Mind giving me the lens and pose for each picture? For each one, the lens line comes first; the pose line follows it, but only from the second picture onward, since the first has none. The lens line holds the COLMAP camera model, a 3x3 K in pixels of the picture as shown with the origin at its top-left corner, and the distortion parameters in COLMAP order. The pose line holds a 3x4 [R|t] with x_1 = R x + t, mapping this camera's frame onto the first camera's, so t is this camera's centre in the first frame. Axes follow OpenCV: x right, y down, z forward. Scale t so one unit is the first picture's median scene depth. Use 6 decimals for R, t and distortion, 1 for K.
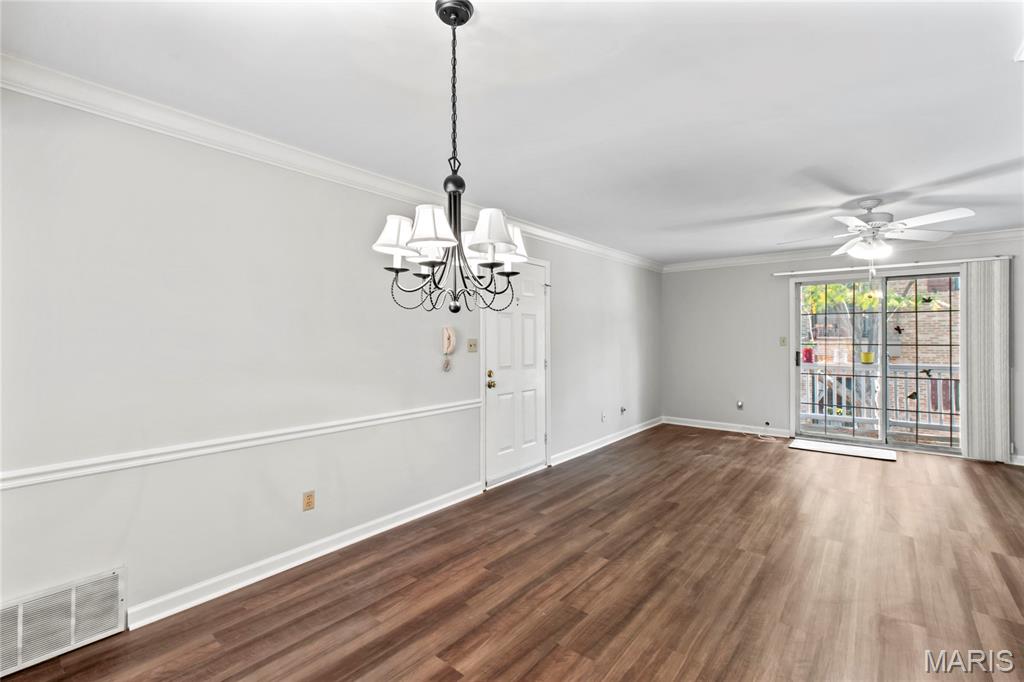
lens RADIAL K [[450.0, 0, 517.2], [0, 450.0, 340.2], [0, 0, 1]] dist [-0.001097, -0.000301]
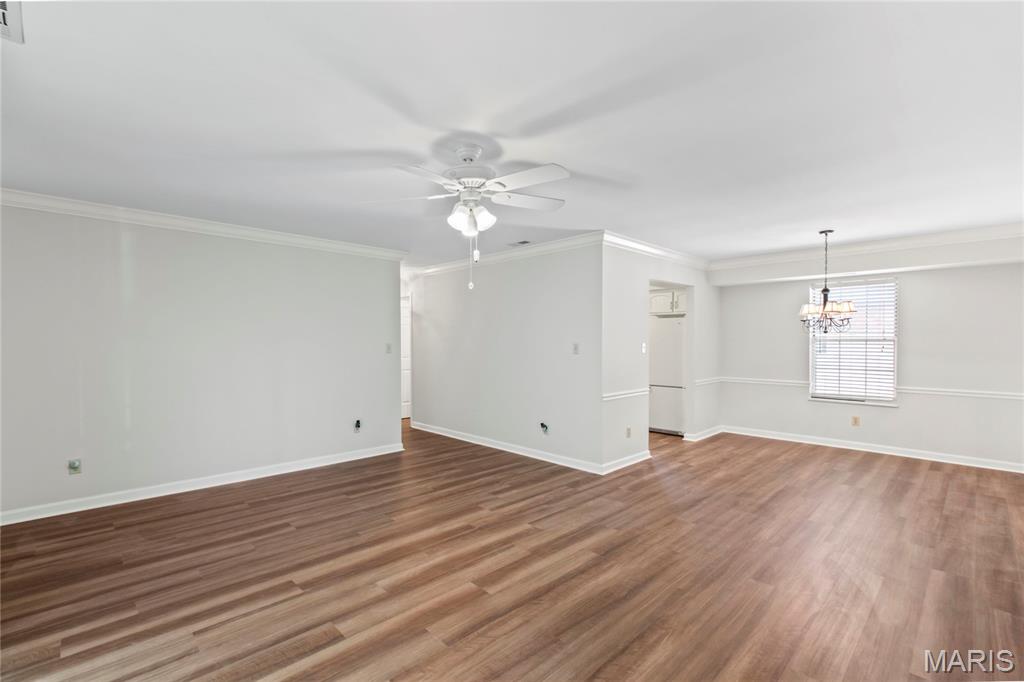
lens RADIAL K [[464.4, 0, 509.2], [0, 464.4, 333.7], [0, 0, 1]] dist [-0.001855, -0.001026]
pose [[-0.994024, 0.004564, 0.109062, 0.775629], [0.003274, 0.999923, -0.012007, -0.013762], [-0.109109, -0.011579, -0.993962, 2.080809]]
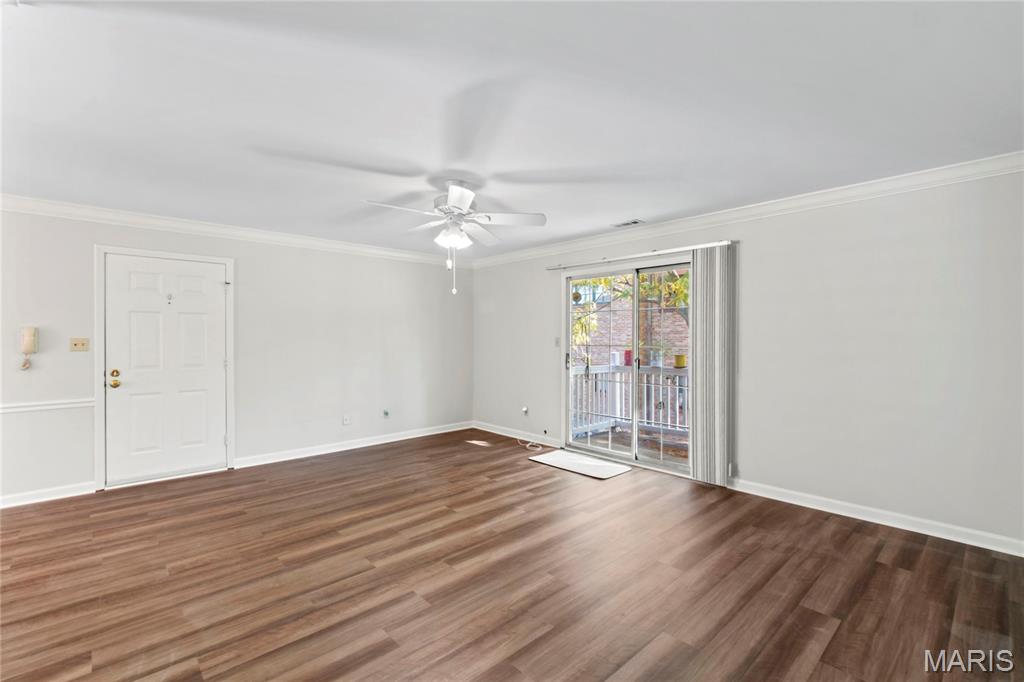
lens RADIAL K [[453.0, 0, 512.0], [0, 453.0, 341.0], [0, 0, 1]] dist [0.000801, 0.000320]
pose [[0.991142, 0.002814, -0.132773, 1.220228], [-0.002652, 0.999996, 0.001395, -0.000441], [0.132776, -0.001031, 0.991145, 0.159554]]
